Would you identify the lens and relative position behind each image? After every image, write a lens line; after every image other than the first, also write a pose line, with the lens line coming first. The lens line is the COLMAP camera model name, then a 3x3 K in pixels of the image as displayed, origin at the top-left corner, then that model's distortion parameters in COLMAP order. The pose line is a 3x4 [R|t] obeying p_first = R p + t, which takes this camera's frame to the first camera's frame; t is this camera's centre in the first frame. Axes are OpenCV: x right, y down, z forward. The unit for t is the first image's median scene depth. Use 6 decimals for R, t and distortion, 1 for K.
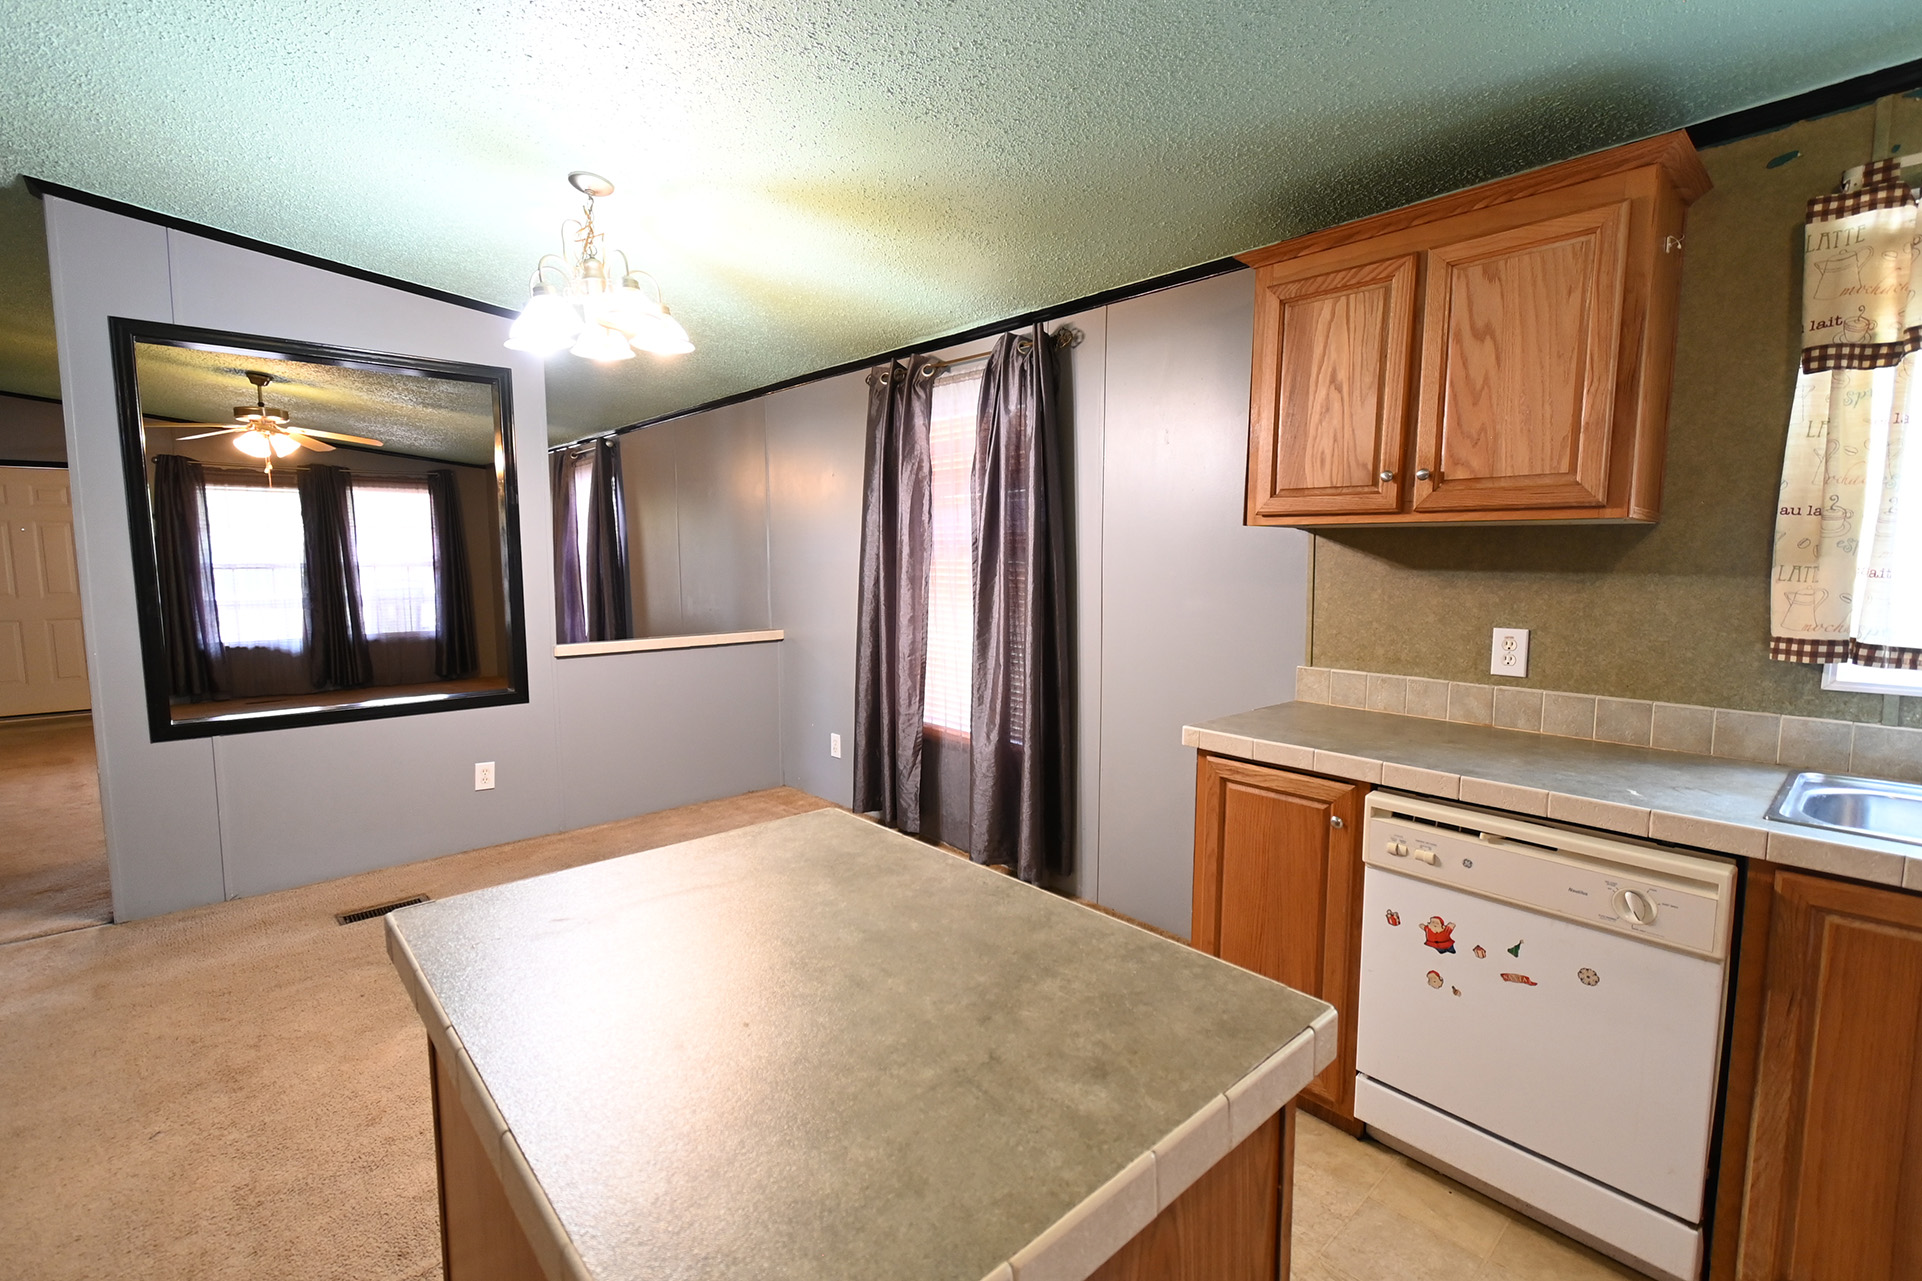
lens RADIAL K [[853.0, 0, 969.4], [0, 853.0, 639.3], [0, 0, 1]] dist [0.011261, -0.005172]
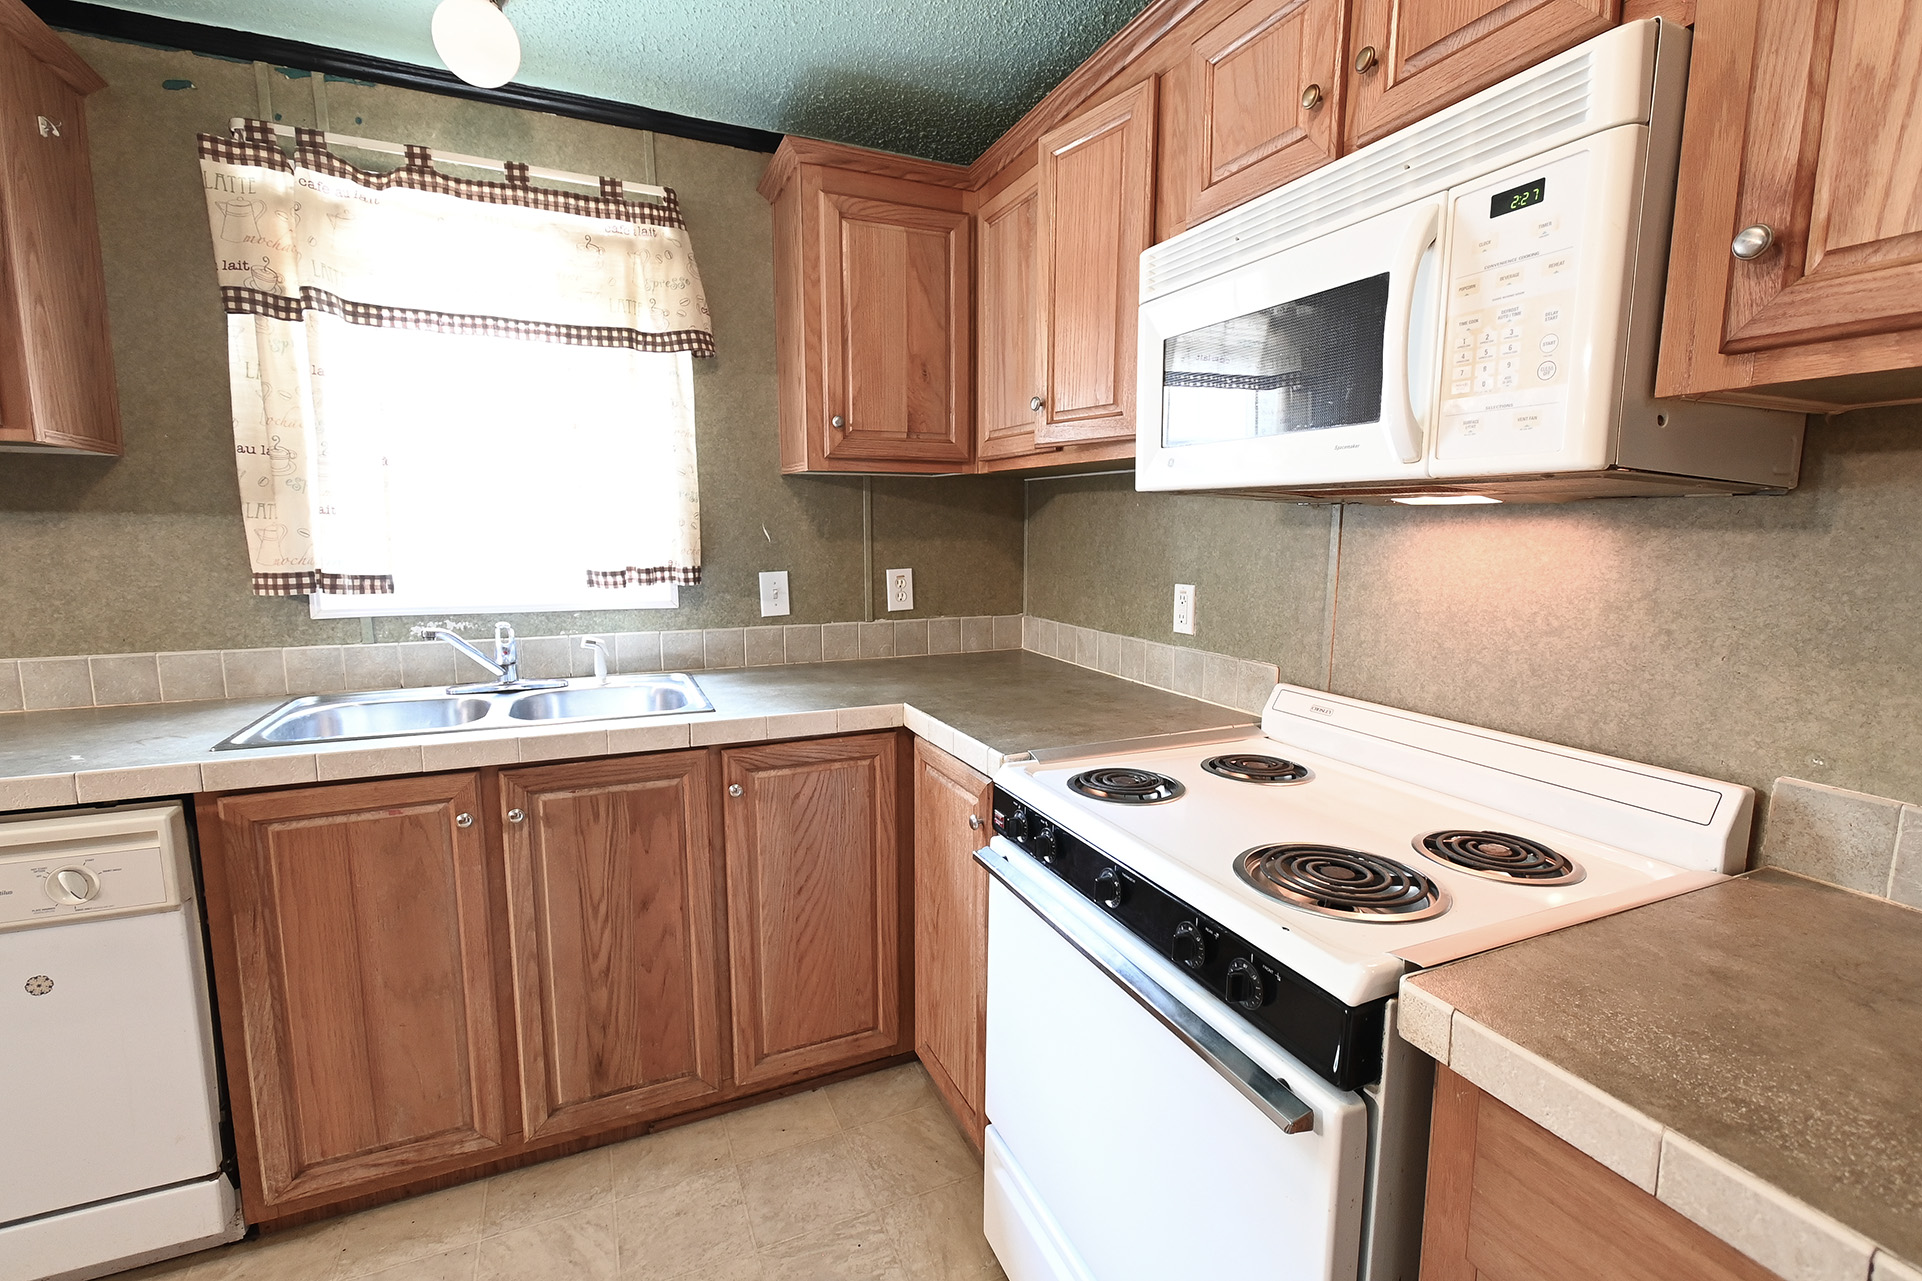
lens RADIAL K [[853.0, 0, 972.8], [0, 853.0, 639.6], [0, 0, 1]] dist [0.011261, -0.005172]
pose [[0.307331, -0.126604, 0.943143, 0.176833], [0.089225, 0.990578, 0.103896, 0.036198], [-0.947410, 0.052221, 0.315732, -0.105152]]
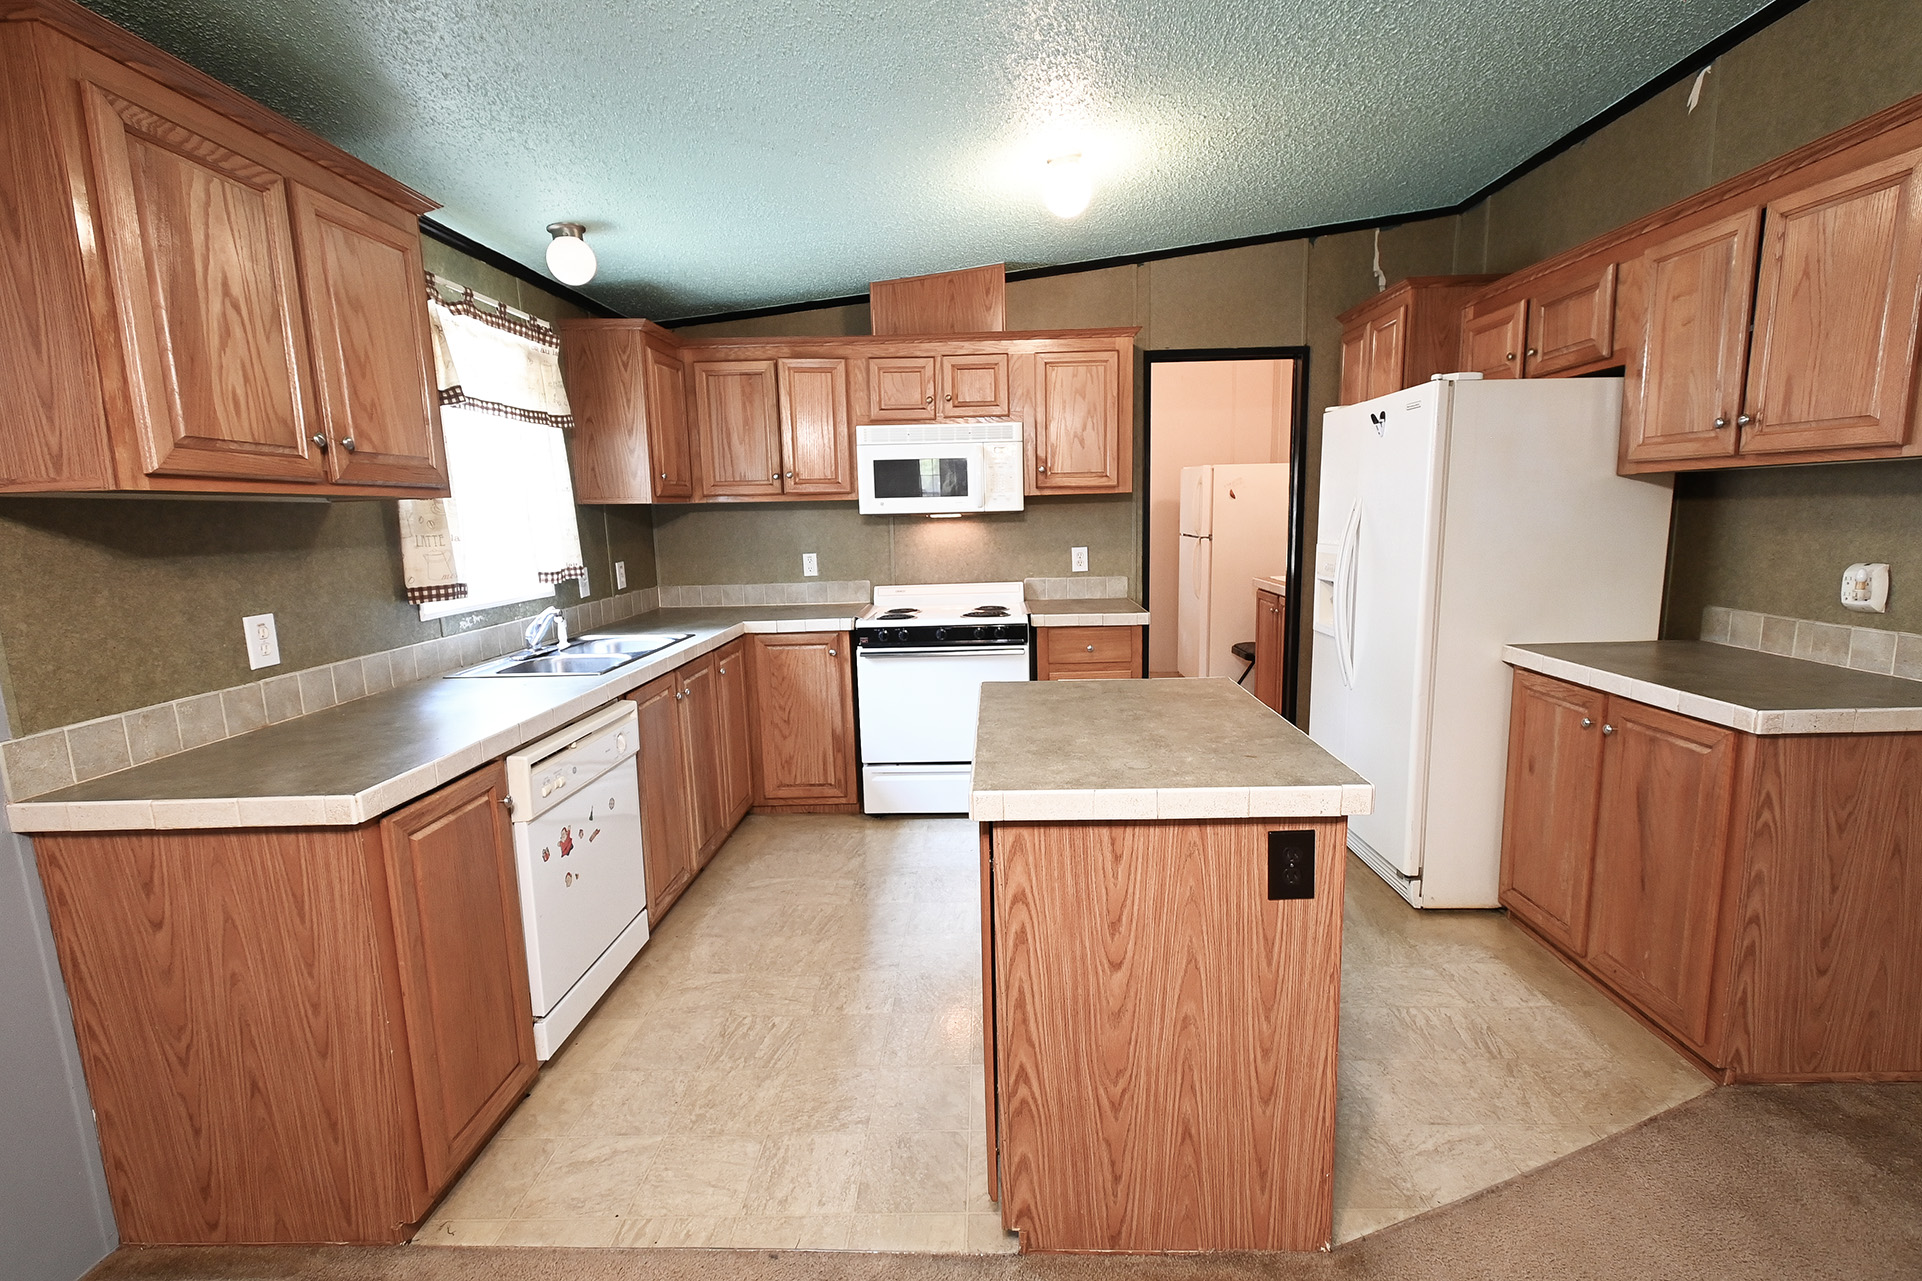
lens RADIAL K [[853.0, 0, 972.9], [0, 853.0, 639.7], [0, 0, 1]] dist [0.011261, -0.005172]
pose [[-0.722041, -0.088729, 0.686137, -0.524241], [0.093053, 0.970276, 0.223395, -0.116060], [-0.685564, 0.225147, -0.692322, 1.077284]]
